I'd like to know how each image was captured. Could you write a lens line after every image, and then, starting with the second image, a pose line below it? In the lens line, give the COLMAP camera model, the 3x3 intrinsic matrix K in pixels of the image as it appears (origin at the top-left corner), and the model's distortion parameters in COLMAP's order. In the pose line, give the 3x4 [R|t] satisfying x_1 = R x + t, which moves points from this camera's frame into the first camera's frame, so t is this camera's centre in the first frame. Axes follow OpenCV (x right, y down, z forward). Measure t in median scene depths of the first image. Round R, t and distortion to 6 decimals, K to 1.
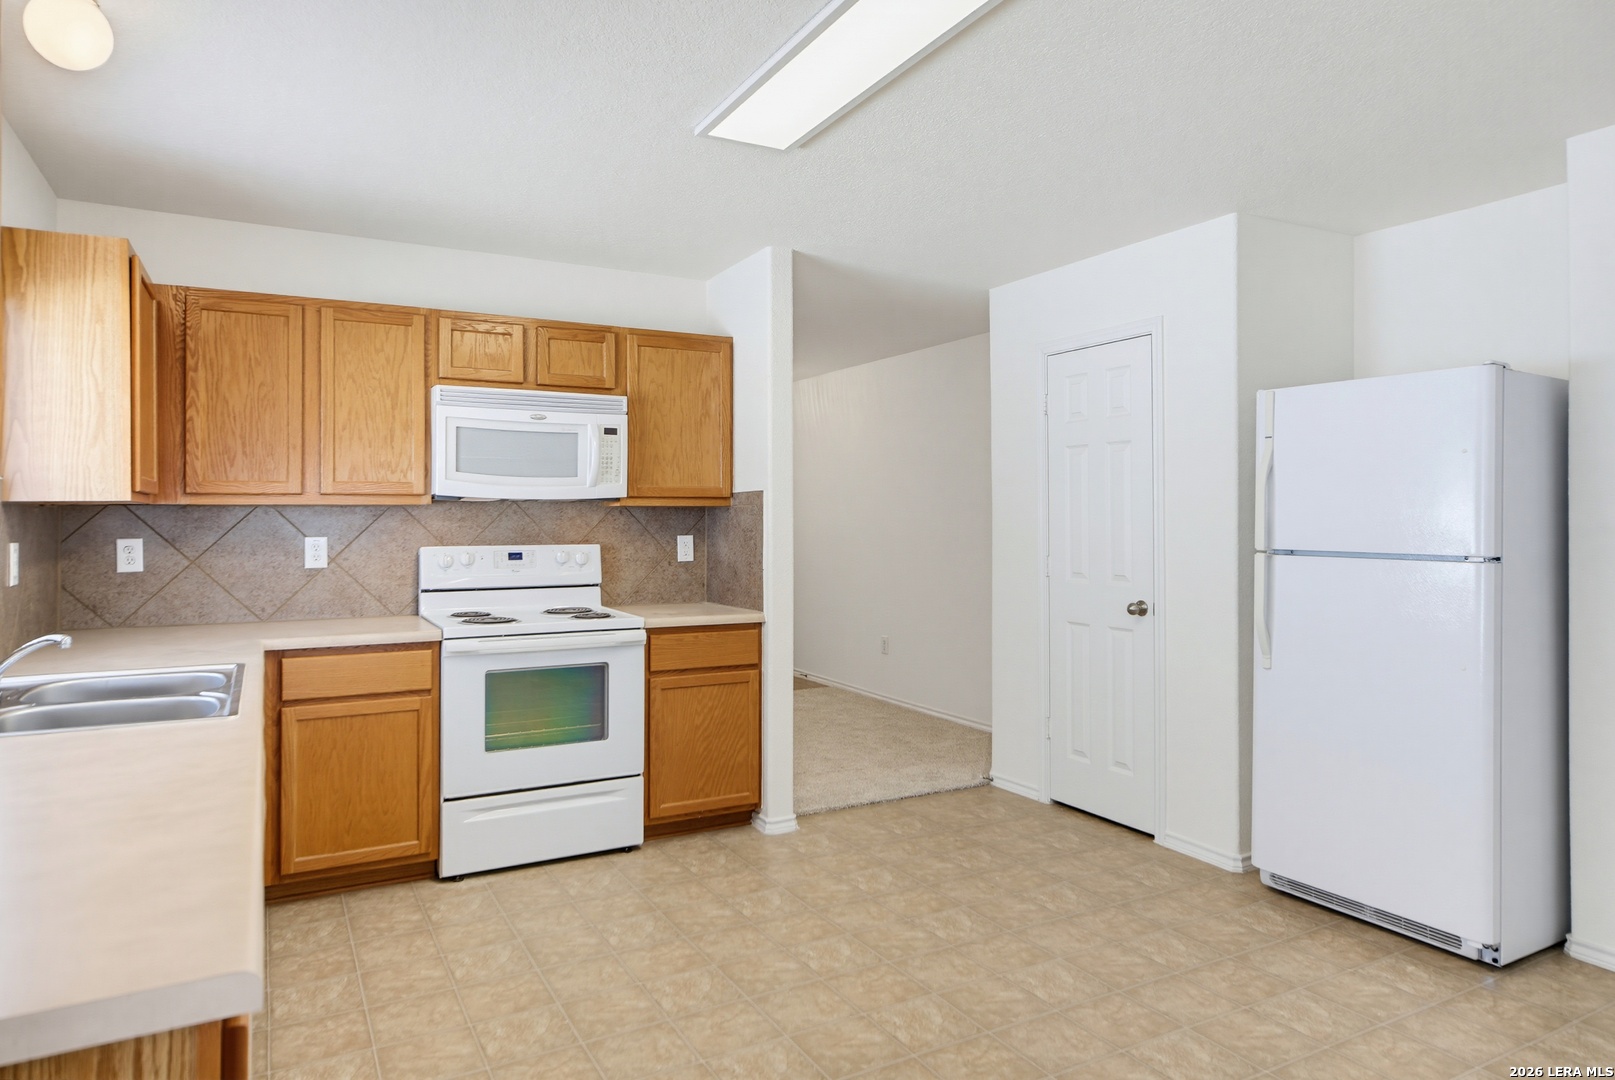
lens RADIAL K [[992.9, 0, 802.0], [0, 992.9, 512.0], [0, 0, 1]] dist [0.004529, -0.001417]
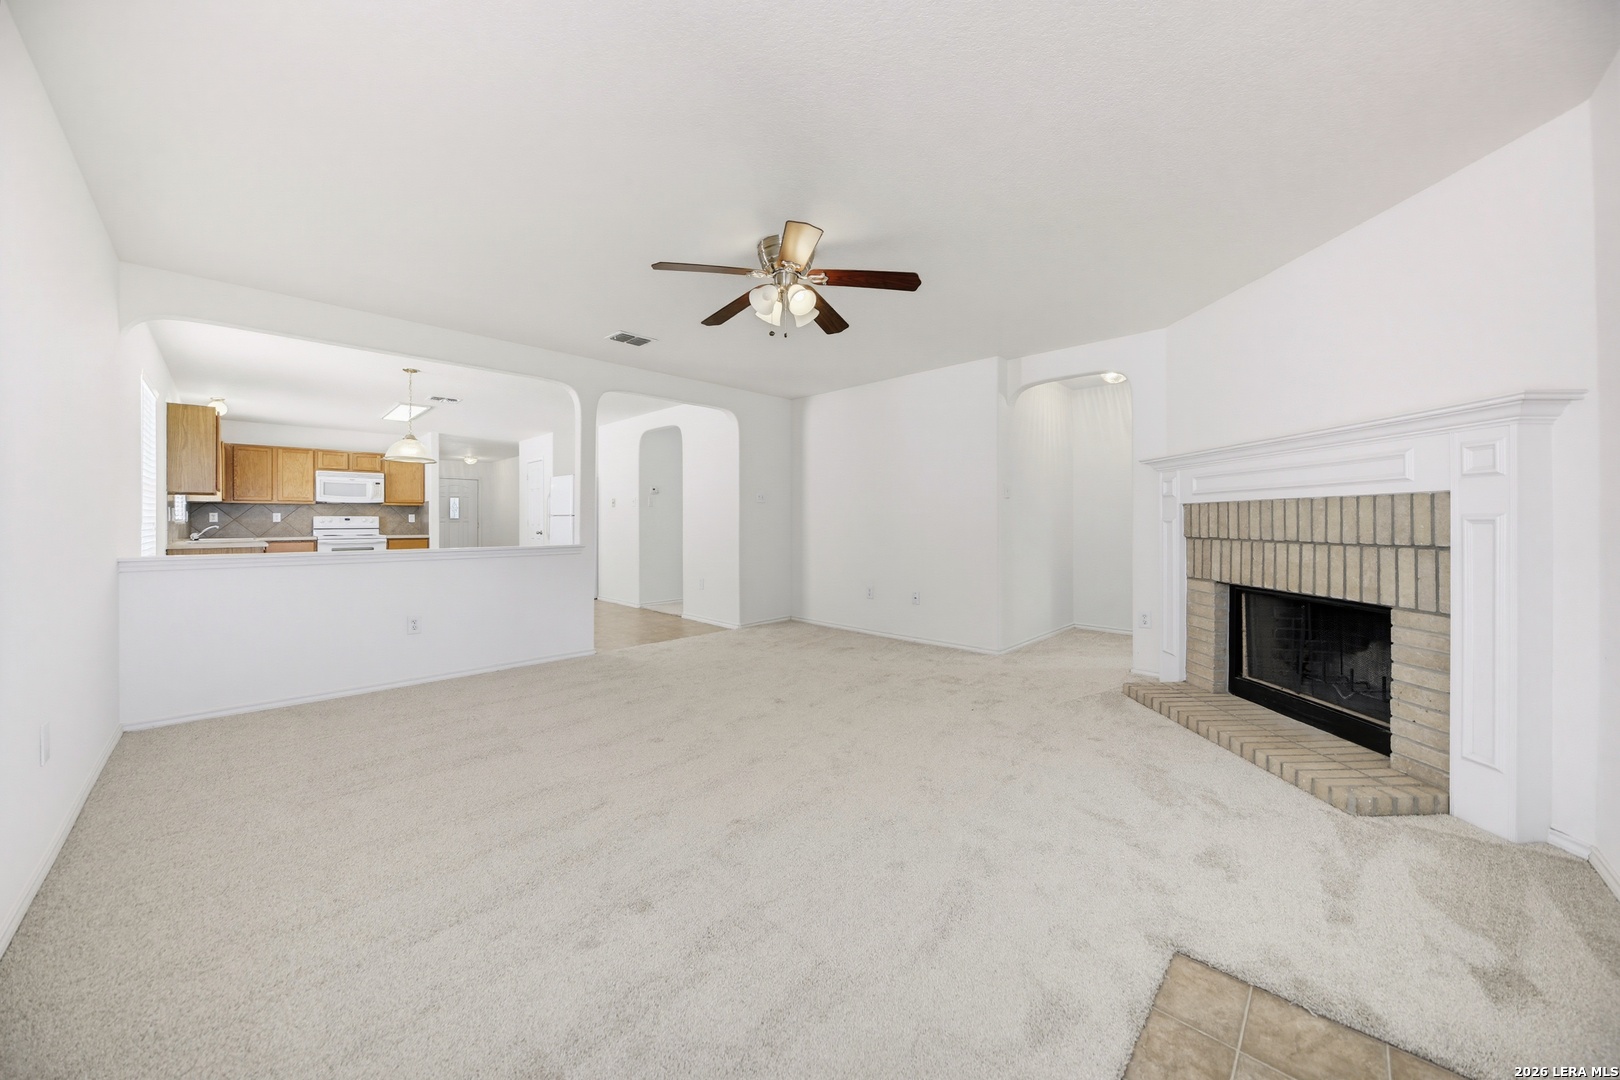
lens RADIAL K [[573.1, 0, 797.9], [0, 573.1, 521.1], [0, 0, 1]] dist [-0.000176, -0.000108]
pose [[0.960880, -0.004251, 0.276932, 0.694487], [0.003331, 0.999987, 0.003792, 0.050635], [-0.276944, -0.002721, 0.960882, -1.404222]]
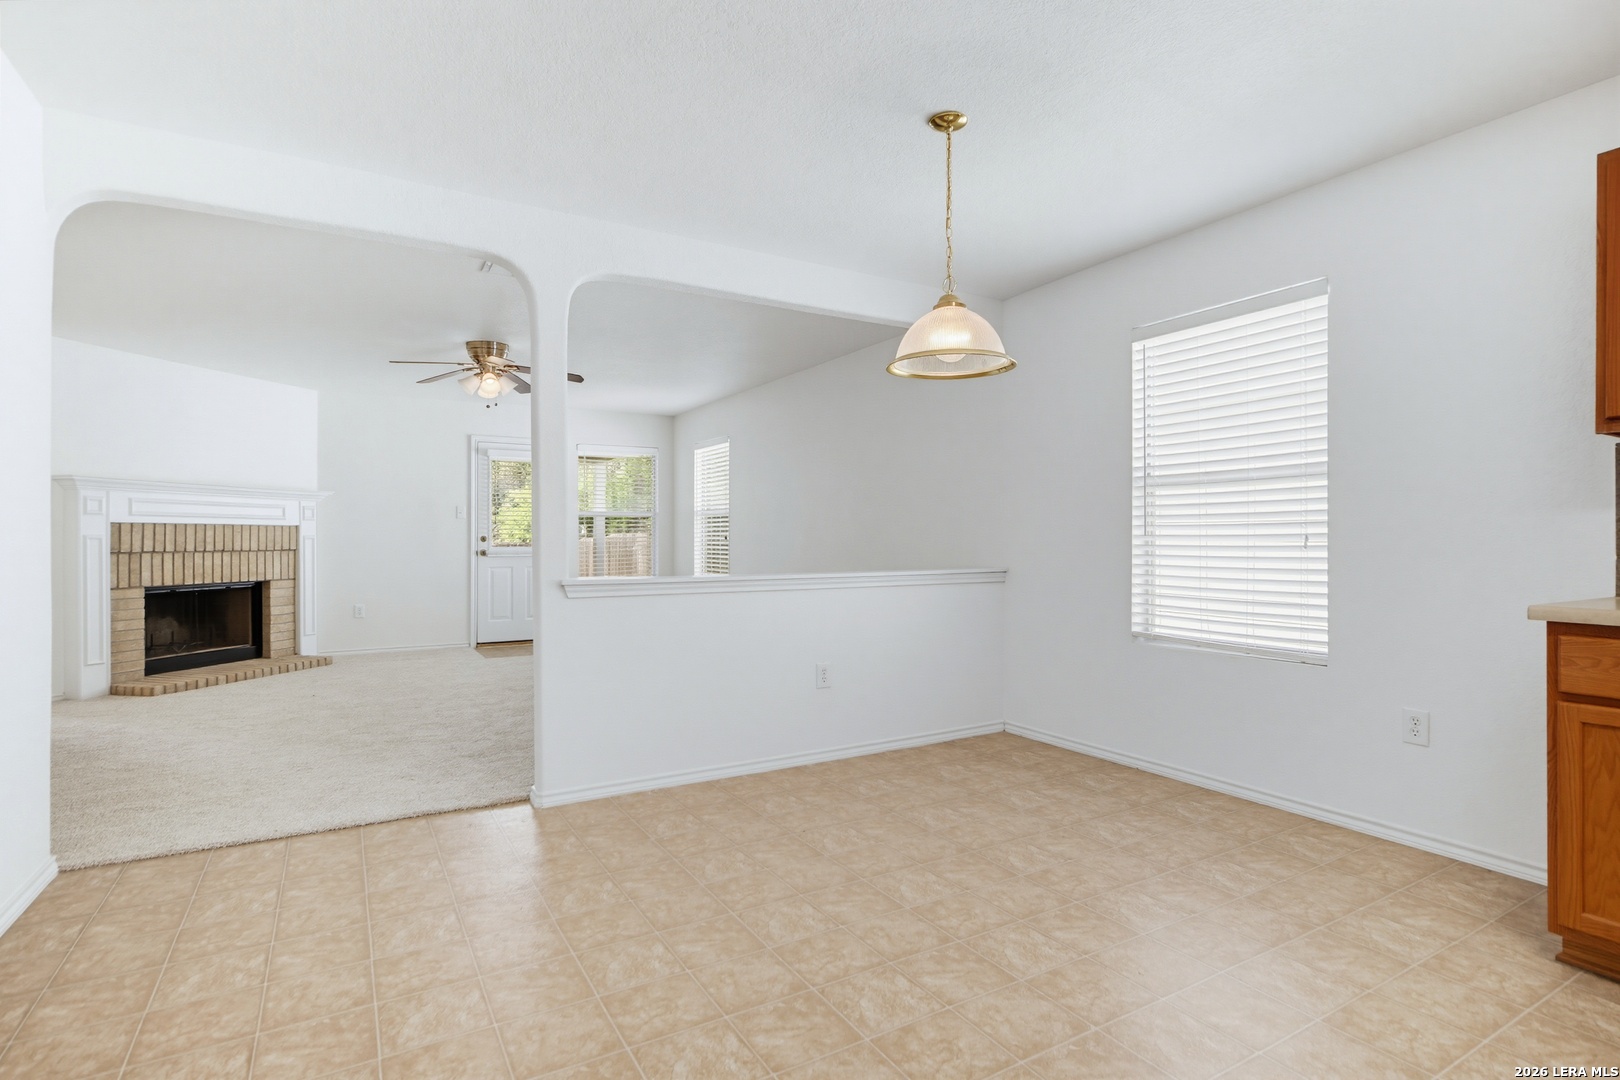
lens RADIAL K [[818.3, 0, 806.4], [0, 818.3, 541.0], [0, 0, 1]] dist [0.002374, 0.000659]
pose [[-0.999679, -0.002238, -0.025253, 0.359468], [-0.002180, 0.999995, -0.002338, 0.062116], [0.025258, -0.002282, -0.999678, 0.736817]]
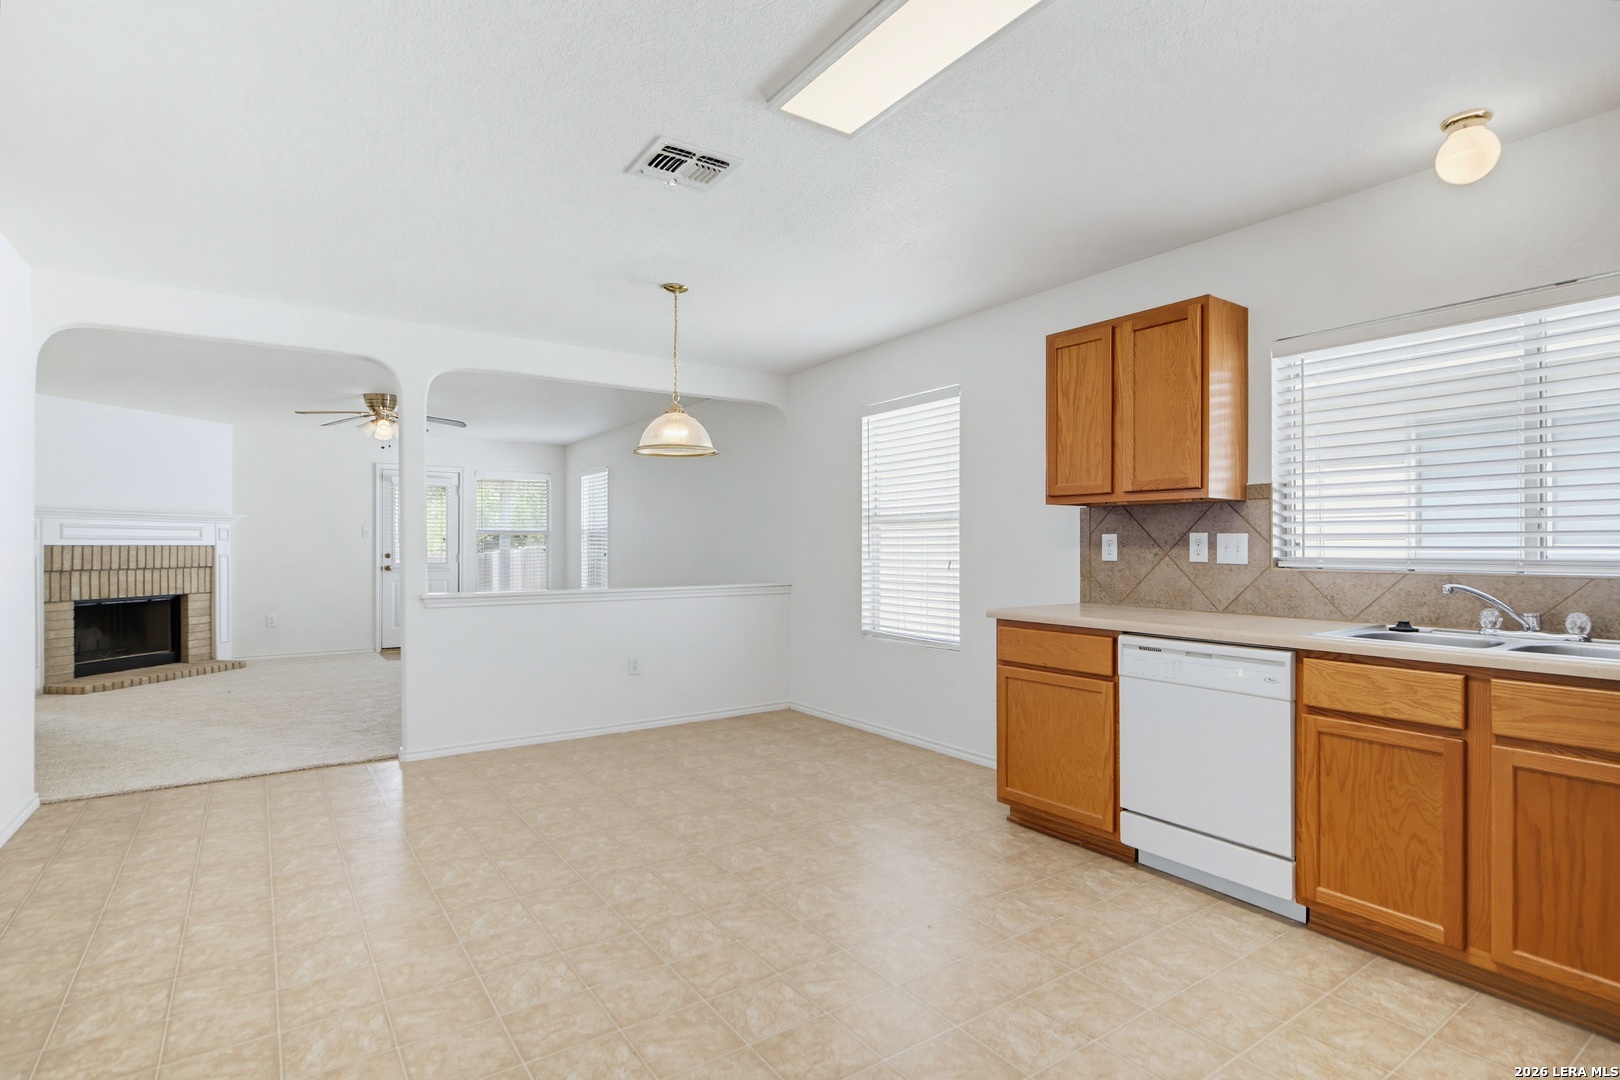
lens RADIAL K [[829.0, 0, 801.9], [0, 829.0, 543.8], [0, 0, 1]] dist [0.018758, -0.001656]
pose [[-0.996220, -0.001447, -0.086854, 0.161471], [-0.000777, 0.999970, -0.007755, 0.038376], [0.086863, -0.007658, -0.996191, 1.097270]]
